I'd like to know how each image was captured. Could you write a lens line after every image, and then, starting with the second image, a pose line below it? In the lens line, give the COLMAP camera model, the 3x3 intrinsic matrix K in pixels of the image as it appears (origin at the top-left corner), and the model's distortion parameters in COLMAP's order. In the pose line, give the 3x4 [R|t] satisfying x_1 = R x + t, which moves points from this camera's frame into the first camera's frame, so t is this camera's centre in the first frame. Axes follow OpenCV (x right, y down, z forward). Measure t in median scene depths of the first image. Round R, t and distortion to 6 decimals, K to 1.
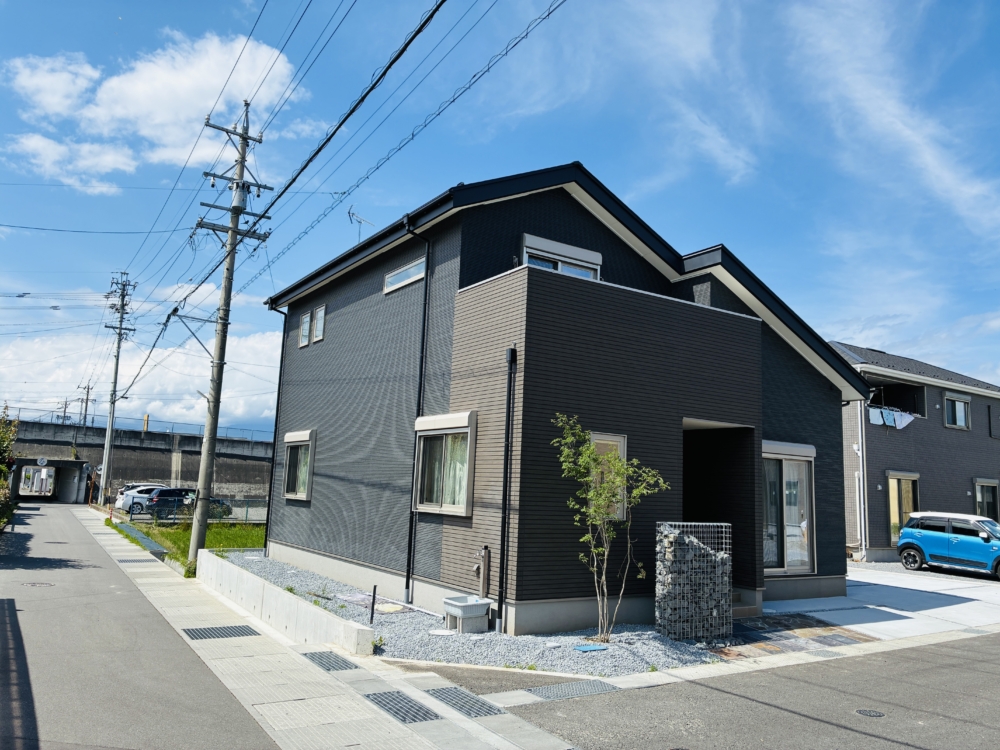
lens RADIAL K [[758.4, 0, 506.1], [0, 758.4, 372.8], [0, 0, 1]] dist [0.040849, -0.040964]
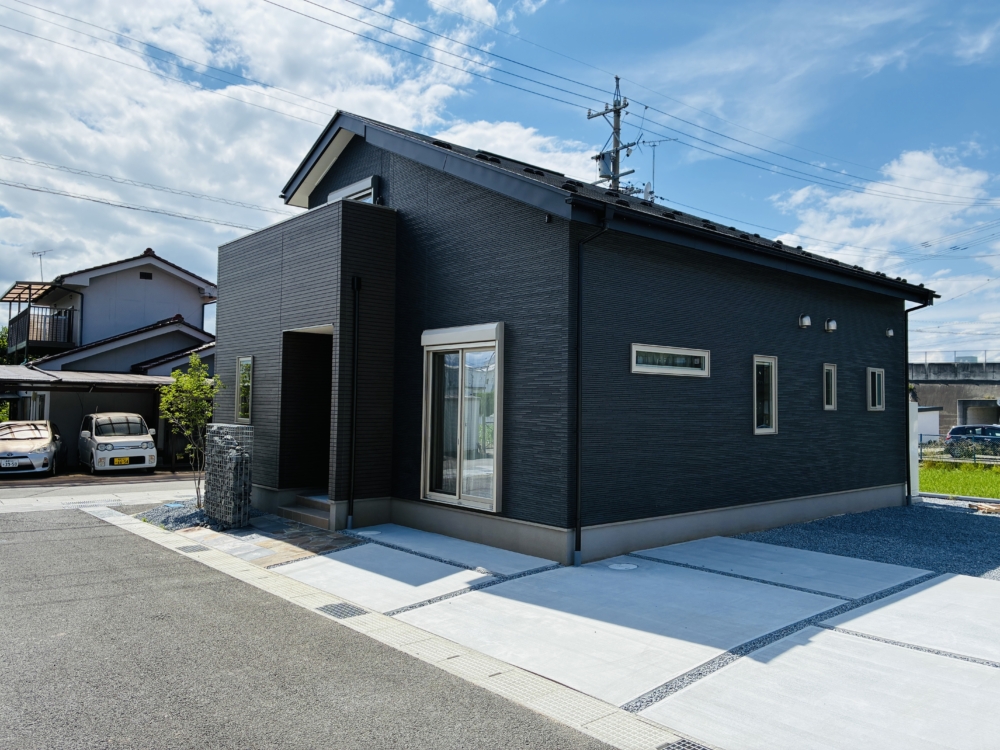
lens RADIAL K [[758.4, 0, 505.3], [0, 758.4, 367.3], [0, 0, 1]] dist [0.040849, -0.040964]
pose [[0.128490, -0.086018, -0.987973, 1.299105], [0.141418, 0.987639, -0.067597, 0.221897], [0.981576, -0.131031, 0.139066, 1.128406]]
